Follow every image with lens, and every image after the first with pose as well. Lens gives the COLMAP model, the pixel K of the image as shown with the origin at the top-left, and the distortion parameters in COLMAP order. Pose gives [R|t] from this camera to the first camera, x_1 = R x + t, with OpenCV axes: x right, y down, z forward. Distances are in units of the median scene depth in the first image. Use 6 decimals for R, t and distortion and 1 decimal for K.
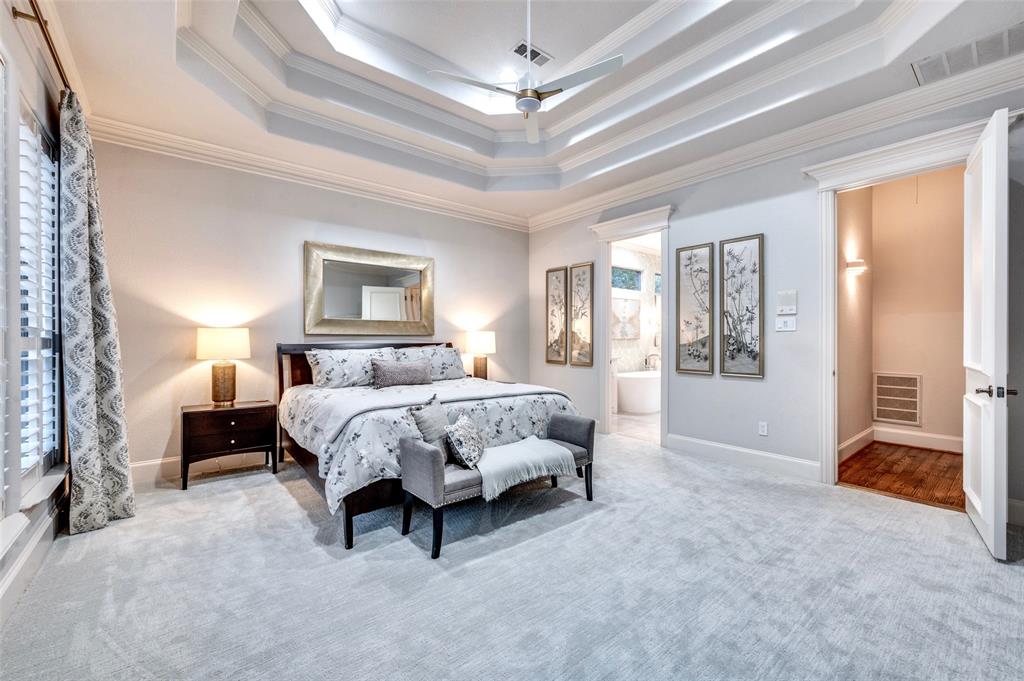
lens RADIAL K [[413.3, 0, 512.7], [0, 413.3, 342.7], [0, 0, 1]] dist [0.001965, 0.000265]
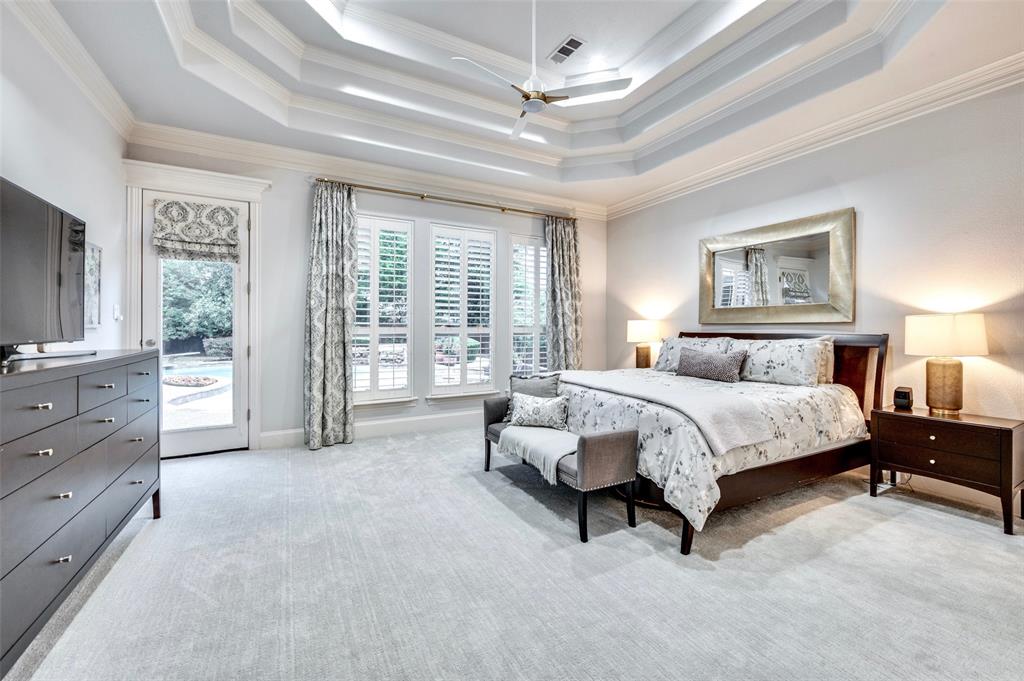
lens RADIAL K [[413.3, 0, 512.0], [0, 413.3, 334.6], [0, 0, 1]] dist [0.001965, 0.000265]
pose [[-0.201974, 0.003399, -0.979385, 0.686560], [-0.006692, 0.999966, 0.004850, 0.003037], [0.979368, 0.007533, -0.201944, 0.740721]]
